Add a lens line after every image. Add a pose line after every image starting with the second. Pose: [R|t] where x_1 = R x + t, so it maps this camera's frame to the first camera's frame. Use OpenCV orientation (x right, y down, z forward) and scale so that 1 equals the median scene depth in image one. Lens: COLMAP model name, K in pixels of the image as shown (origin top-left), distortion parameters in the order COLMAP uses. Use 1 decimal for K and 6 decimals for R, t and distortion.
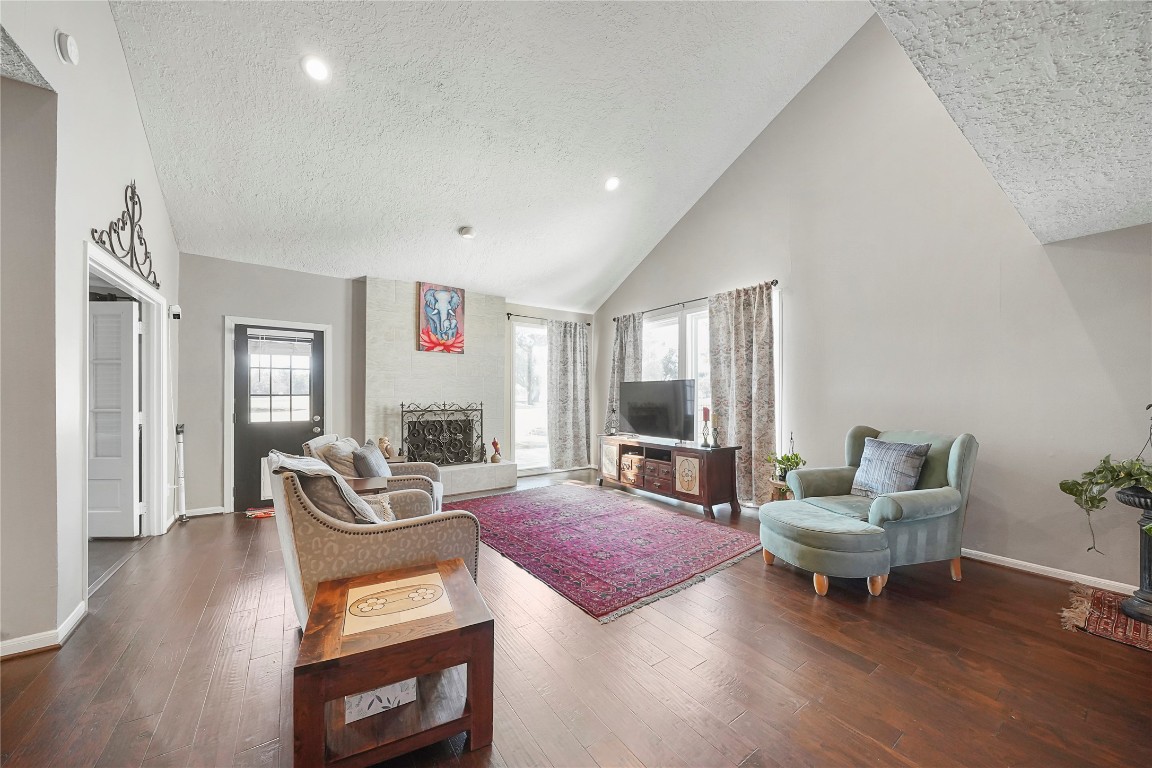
lens RADIAL K [[403.5, 0, 573.3], [0, 403.5, 391.0], [0, 0, 1]] dist [-0.000993, -0.000030]
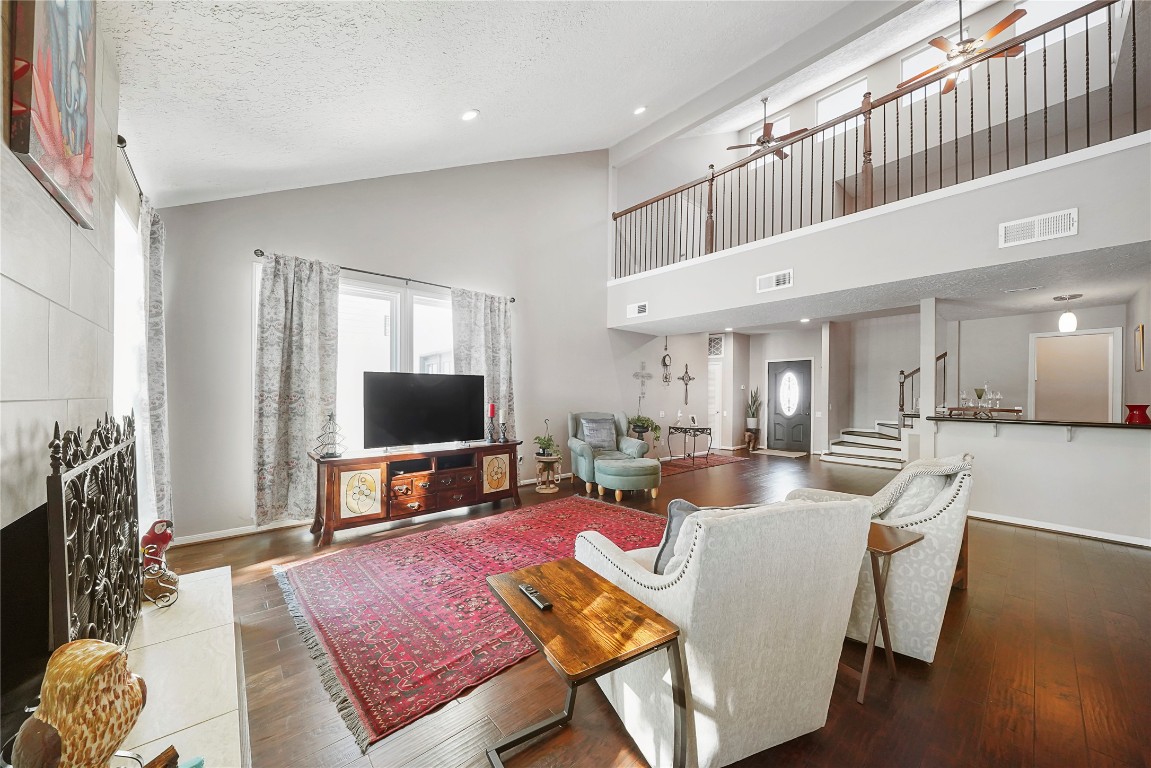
lens RADIAL K [[403.1, 0, 573.1], [0, 403.1, 391.6], [0, 0, 1]] dist [-0.000993, -0.000030]
pose [[-0.102445, 0.003432, 0.994733, -0.635707], [-0.018842, 0.999808, -0.005390, 0.009588], [-0.994560, -0.019295, -0.102360, 0.811404]]
